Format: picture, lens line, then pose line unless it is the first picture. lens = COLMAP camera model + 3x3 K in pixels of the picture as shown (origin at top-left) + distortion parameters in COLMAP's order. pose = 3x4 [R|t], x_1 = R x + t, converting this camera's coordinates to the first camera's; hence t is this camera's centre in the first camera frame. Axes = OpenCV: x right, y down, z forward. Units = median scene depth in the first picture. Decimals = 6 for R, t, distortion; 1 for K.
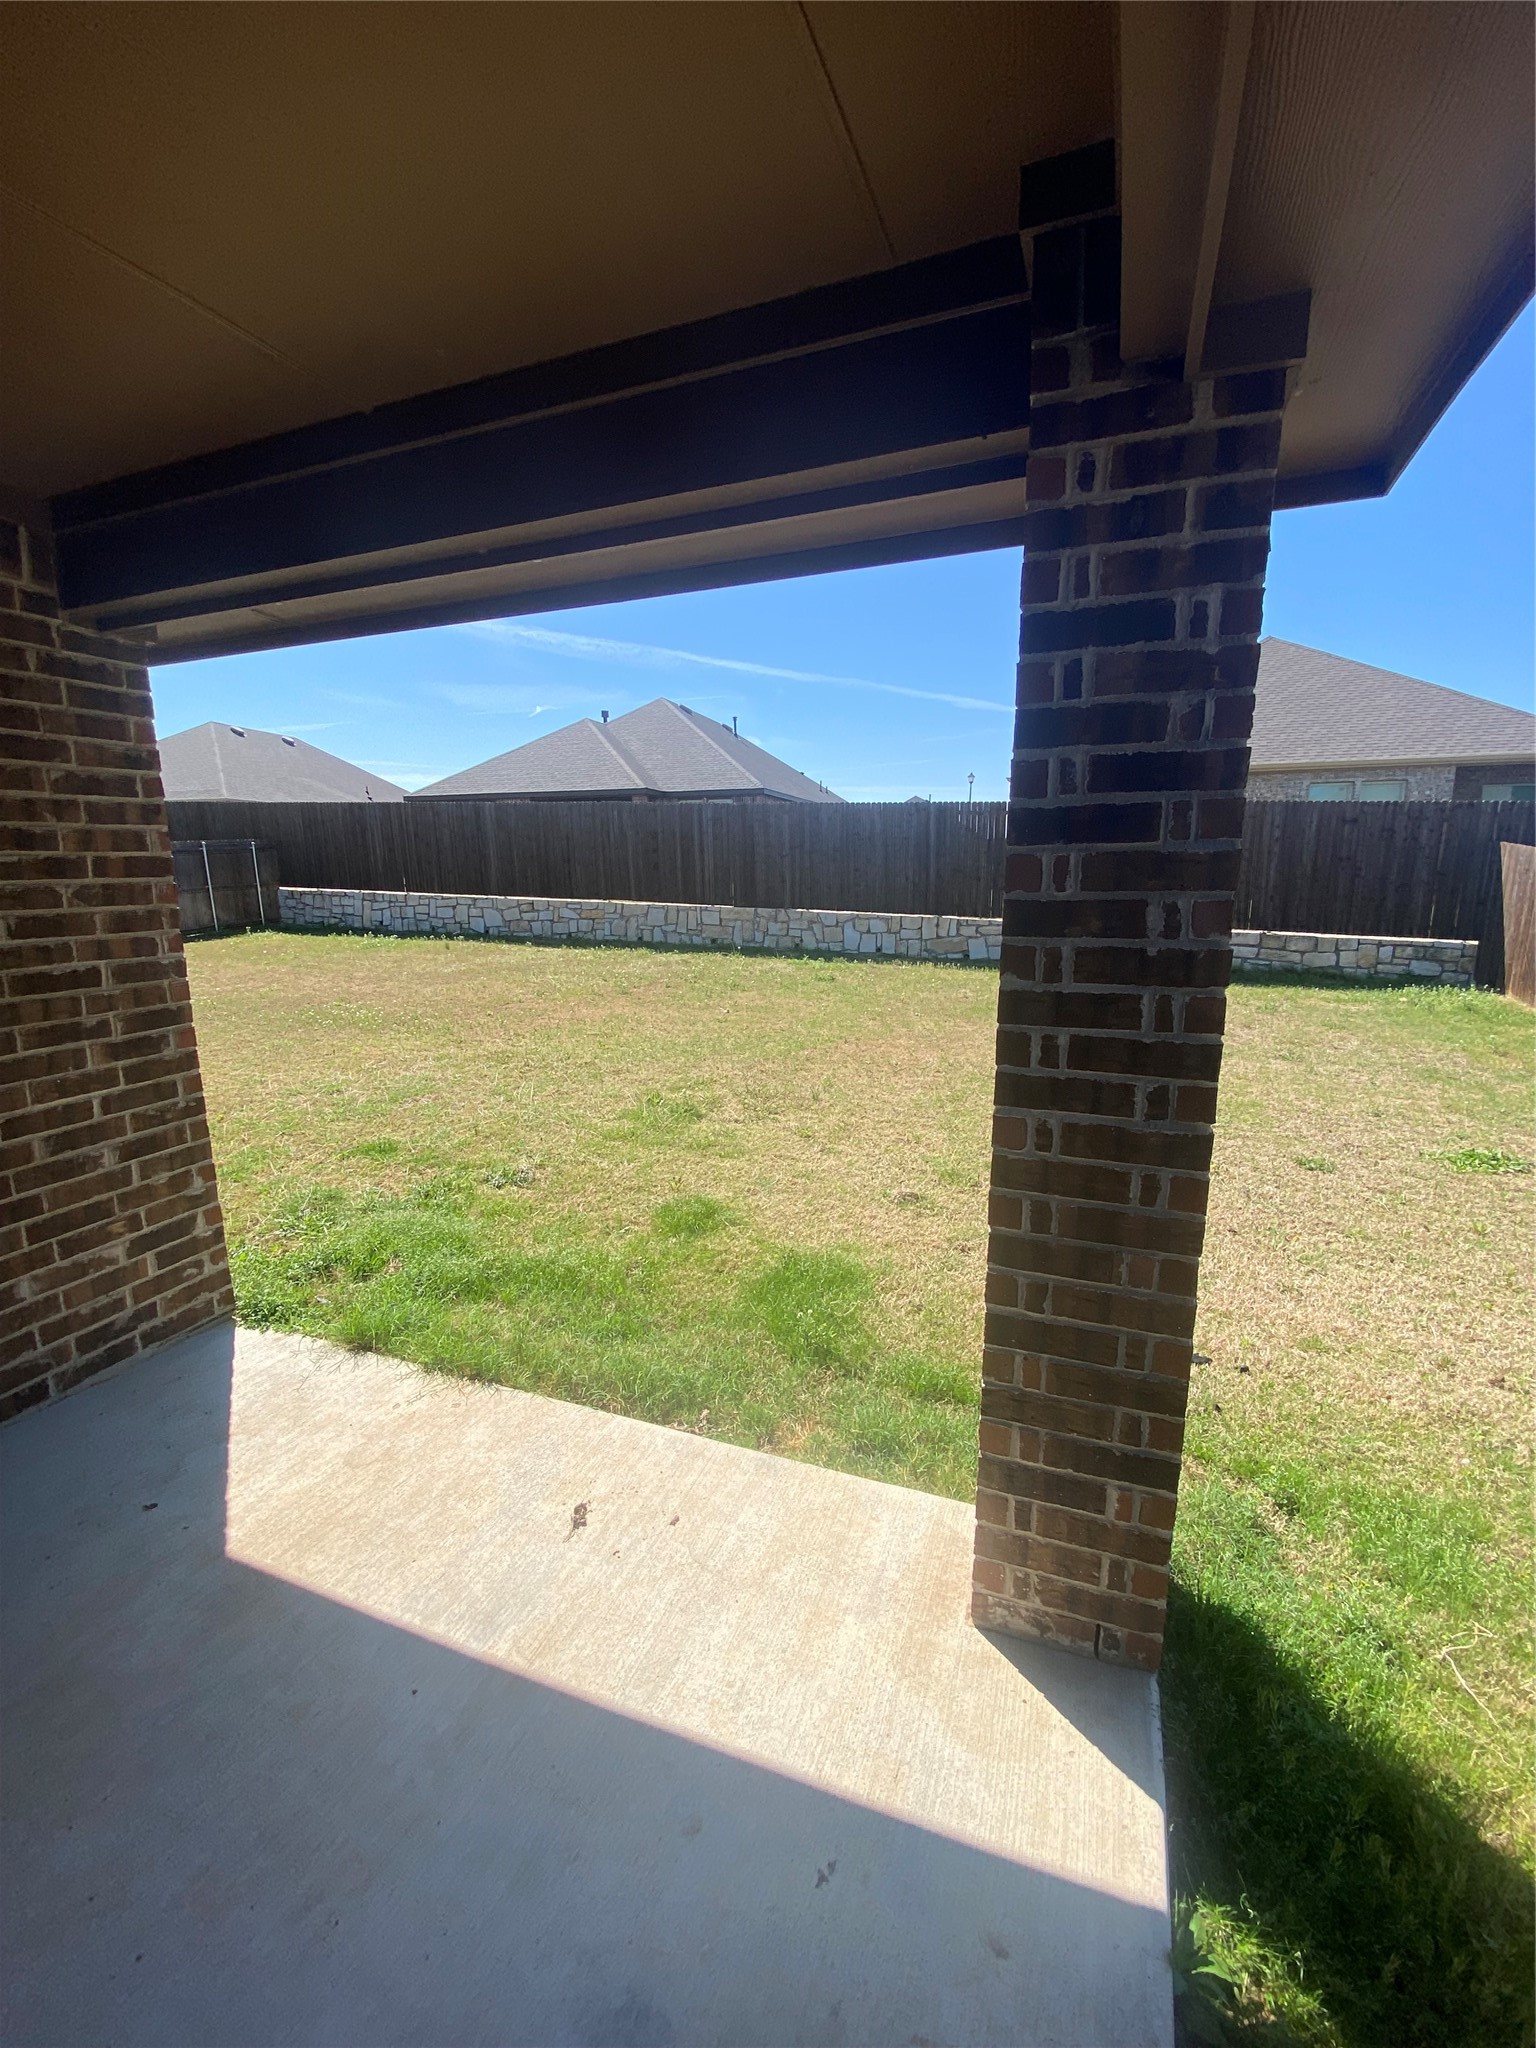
lens RADIAL K [[818.2, 0, 767.1], [0, 818.2, 1002.6], [0, 0, 1]] dist [-0.019986, -0.000451]
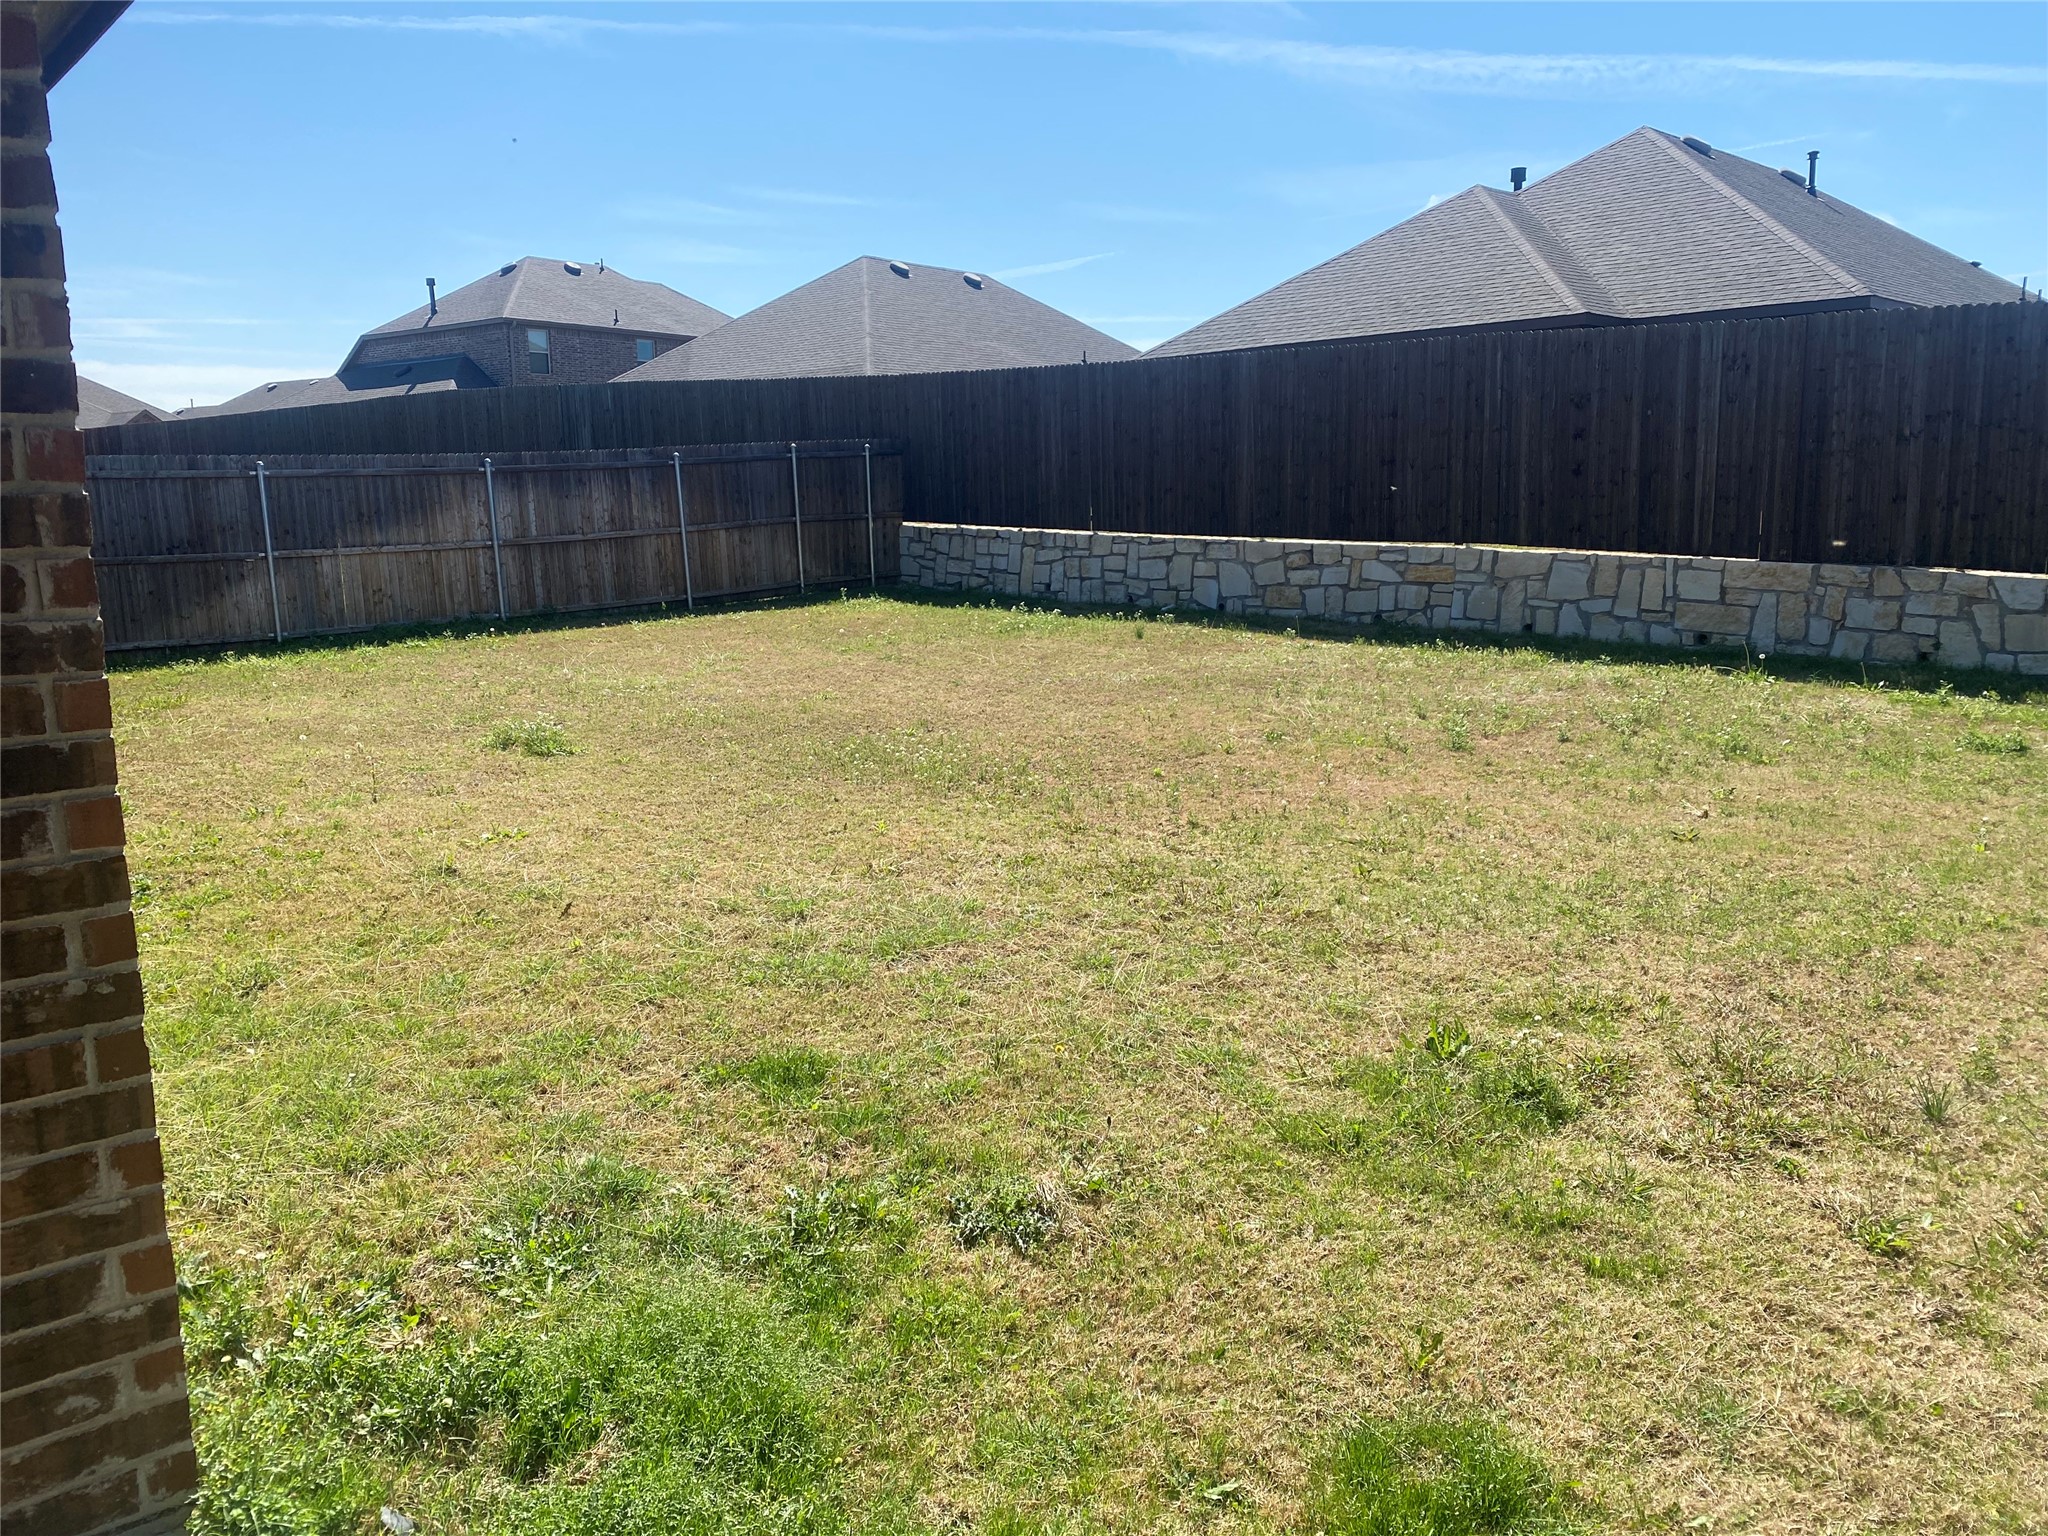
lens RADIAL K [[1536.5, 0, 1016.9], [0, 1536.5, 762.2], [0, 0, 1]] dist [0.070722, -0.111574]
pose [[0.879672, 0.071485, -0.470177, 0.011535], [-0.067138, 0.997404, 0.026032, -0.011676], [0.470817, 0.008667, 0.882188, 0.175265]]
